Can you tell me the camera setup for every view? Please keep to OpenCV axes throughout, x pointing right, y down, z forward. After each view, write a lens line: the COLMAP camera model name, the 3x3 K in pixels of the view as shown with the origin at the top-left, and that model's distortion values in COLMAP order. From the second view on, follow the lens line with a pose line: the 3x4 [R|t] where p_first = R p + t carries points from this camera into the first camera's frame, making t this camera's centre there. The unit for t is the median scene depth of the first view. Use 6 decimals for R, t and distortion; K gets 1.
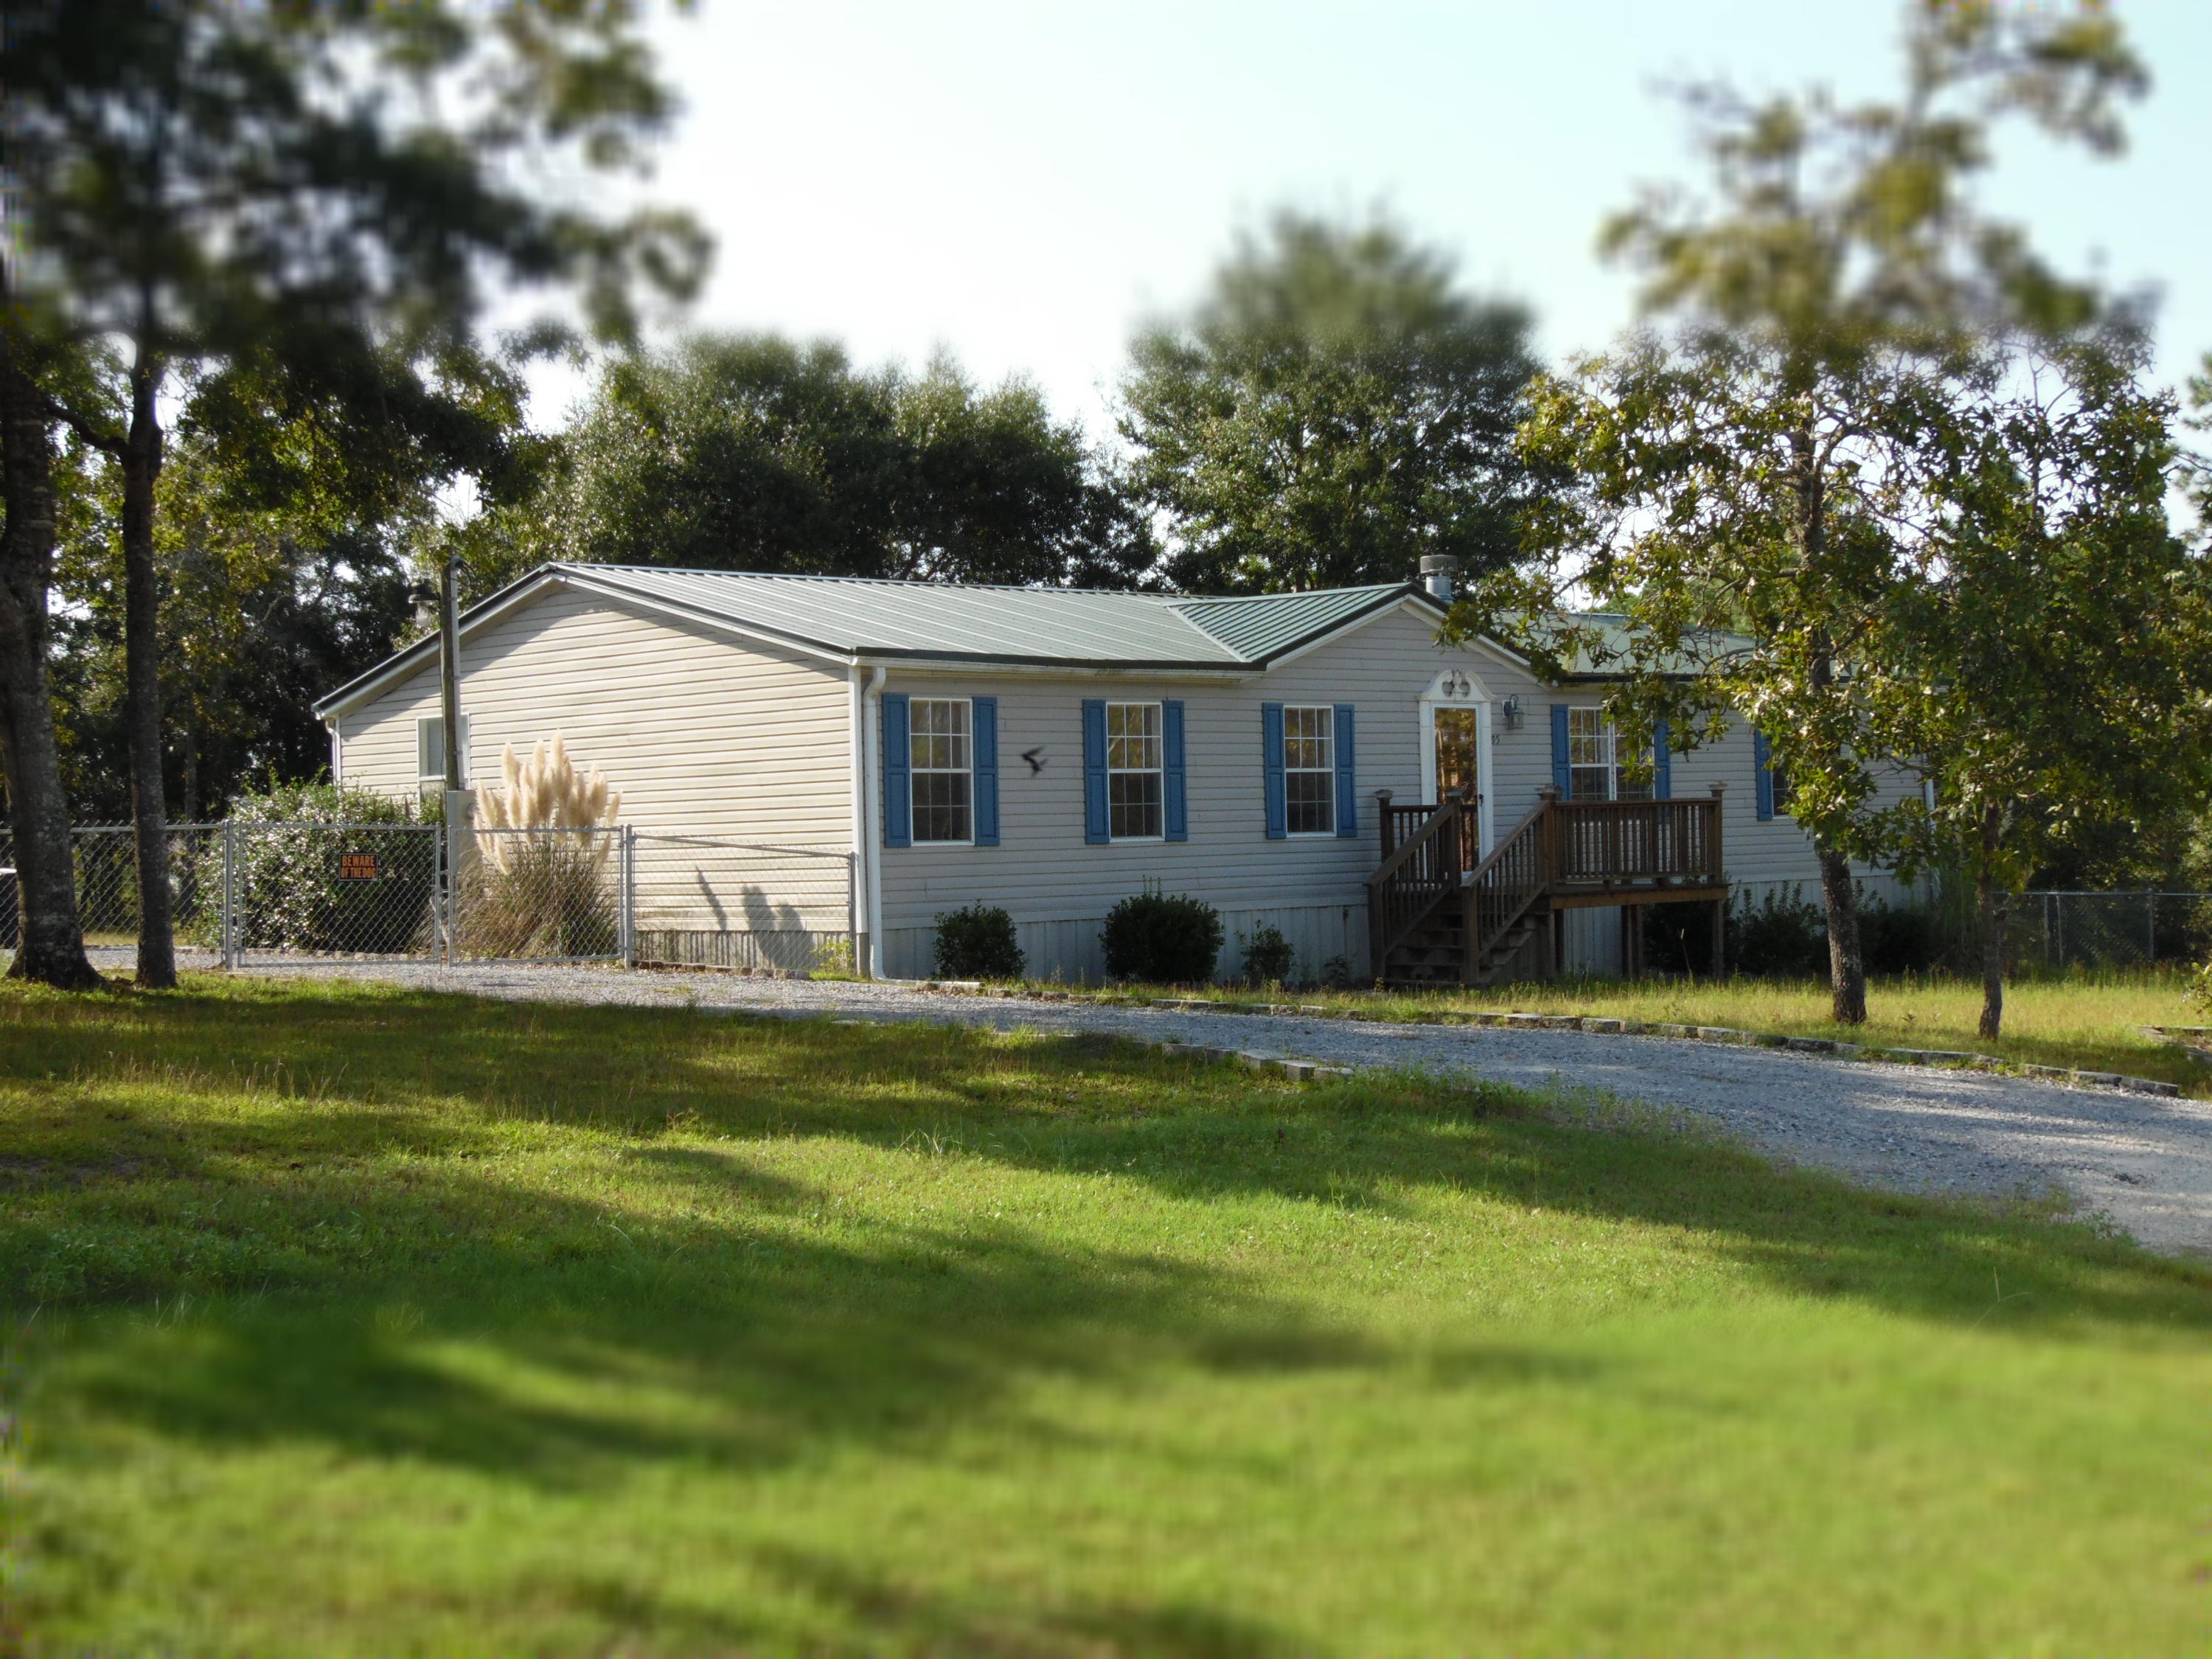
lens RADIAL K [[2974.2, 0, 1106.0], [0, 2974.2, 829.5], [0, 0, 1]] dist [0.256889, 0.005193]
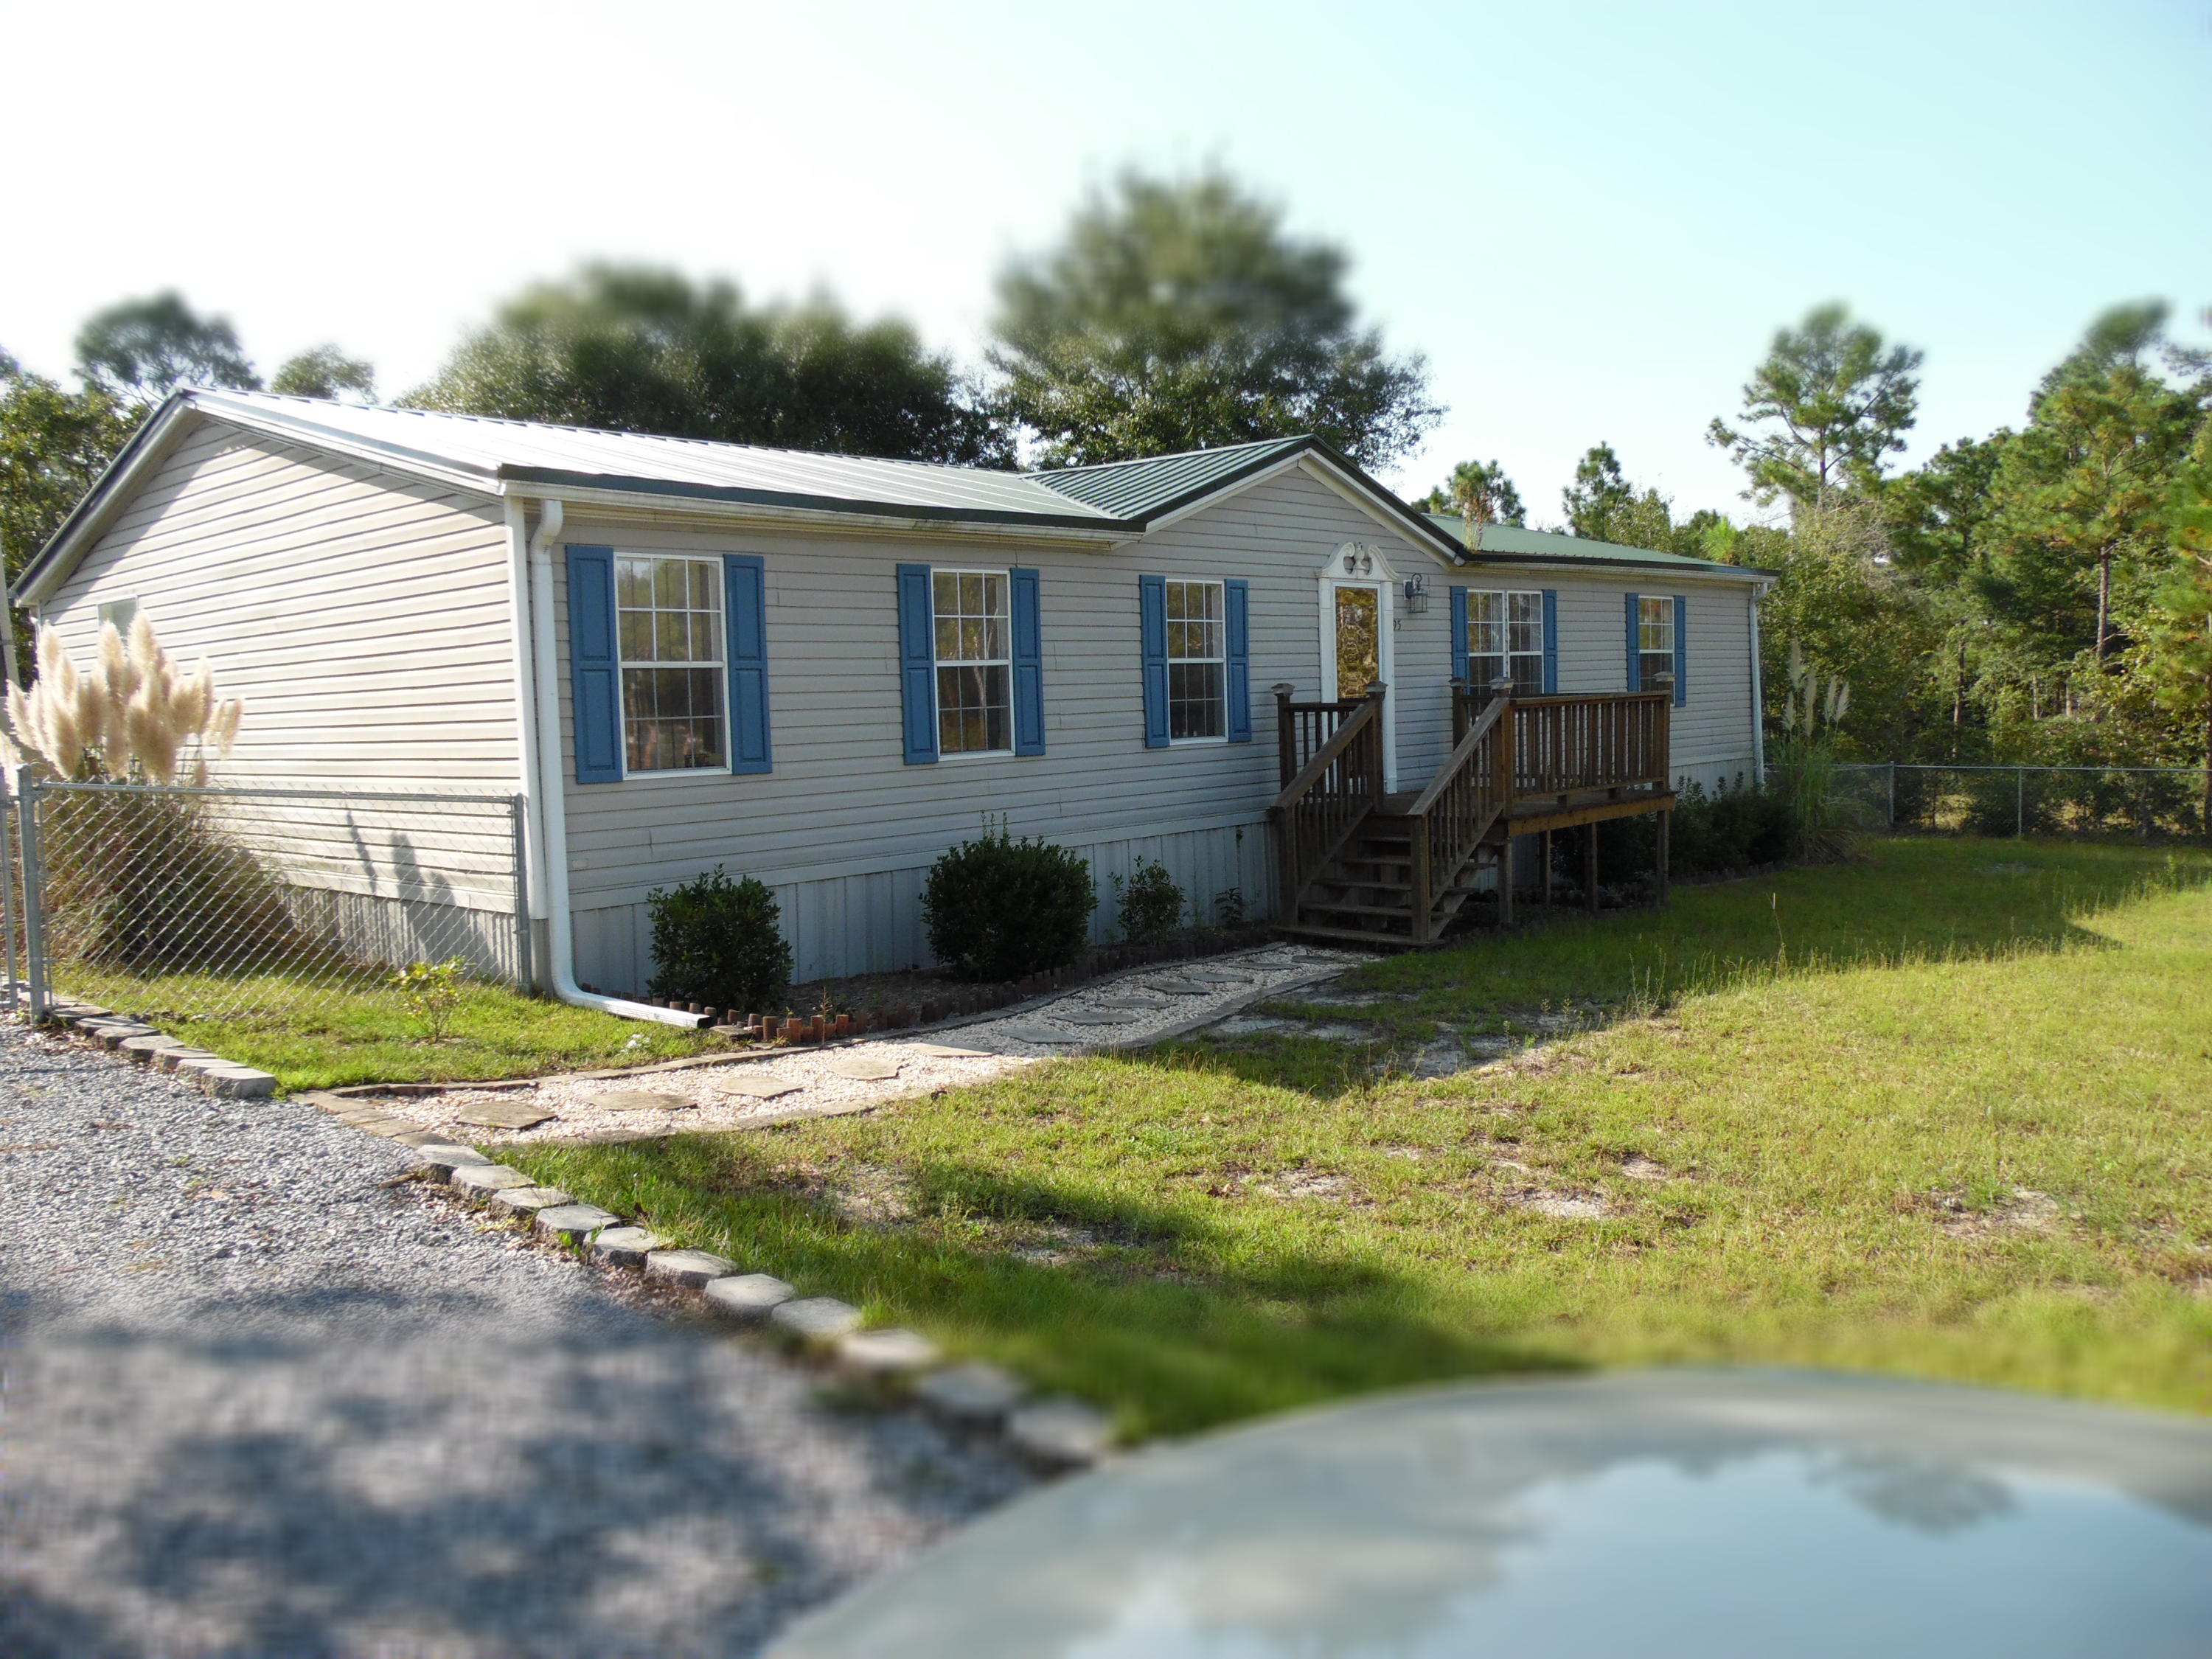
lens RADIAL K [[1670.2, 0, 1106.0], [0, 1670.2, 829.5], [0, 0, 1]] dist [-0.039590, 0.085823]
pose [[0.998277, -0.011268, 0.057590, 0.017179], [0.006579, 0.996696, 0.080958, -0.011024], [-0.058311, -0.080440, 0.995052, 0.544235]]
